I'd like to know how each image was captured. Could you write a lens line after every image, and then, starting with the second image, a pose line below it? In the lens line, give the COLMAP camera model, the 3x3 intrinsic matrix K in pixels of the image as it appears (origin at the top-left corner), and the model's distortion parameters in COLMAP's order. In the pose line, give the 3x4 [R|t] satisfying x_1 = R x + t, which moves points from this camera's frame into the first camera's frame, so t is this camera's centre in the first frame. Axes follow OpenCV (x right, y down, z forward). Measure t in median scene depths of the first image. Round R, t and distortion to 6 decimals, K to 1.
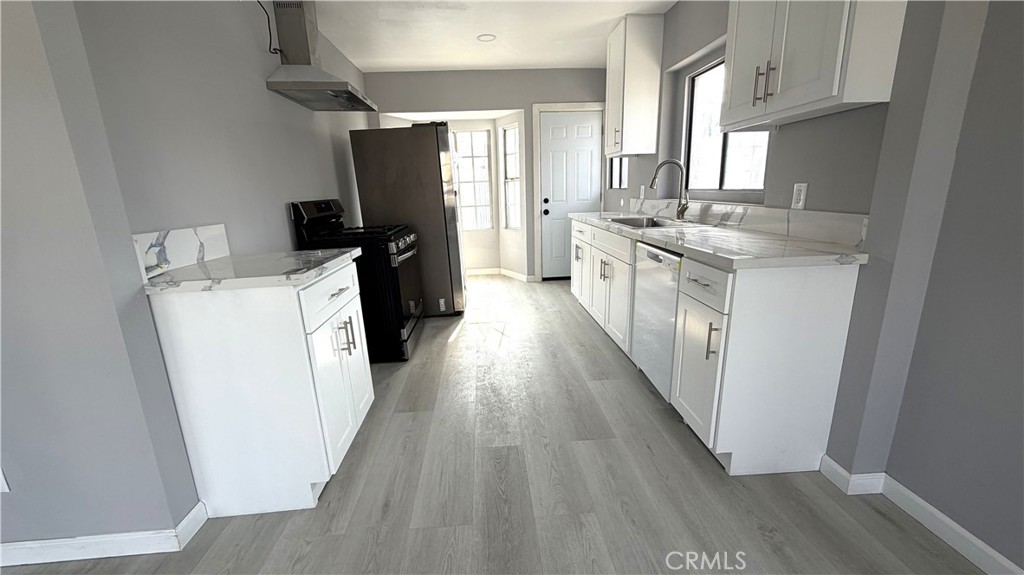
lens RADIAL K [[412.2, 0, 512.2], [0, 412.2, 289.3], [0, 0, 1]] dist [0.002314, 0.000625]
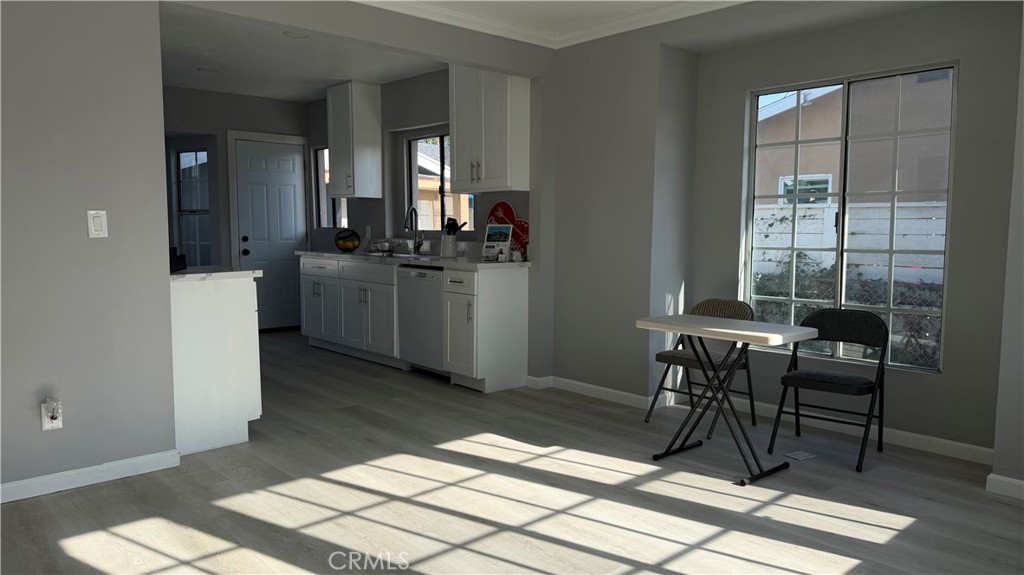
lens RADIAL K [[729.2, 0, 520.4], [0, 729.2, 286.5], [0, 0, 1]] dist [0.053155, -0.045108]
pose [[0.784060, -0.017538, 0.620437, -0.963951], [0.120511, 0.984880, -0.124452, 0.326189], [-0.608873, 0.172348, 0.774319, -1.180678]]
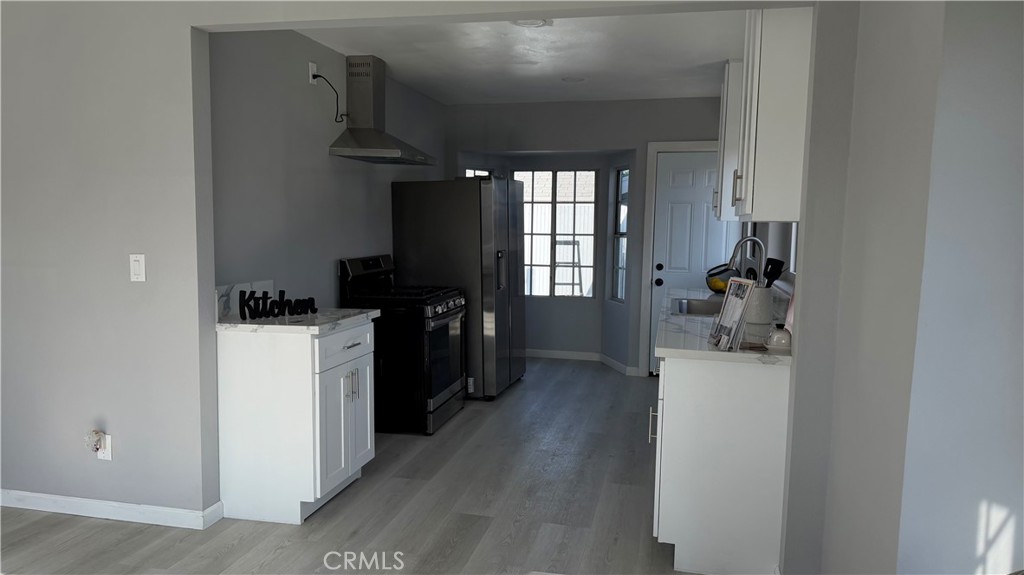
lens RADIAL K [[729.2, 0, 521.5], [0, 729.2, 291.1], [0, 0, 1]] dist [0.053155, -0.045108]
pose [[0.955655, 0.075973, -0.284520, 0.509892], [-0.115250, 0.985575, -0.123936, 0.043944], [0.271000, 0.151231, 0.950625, -0.705247]]
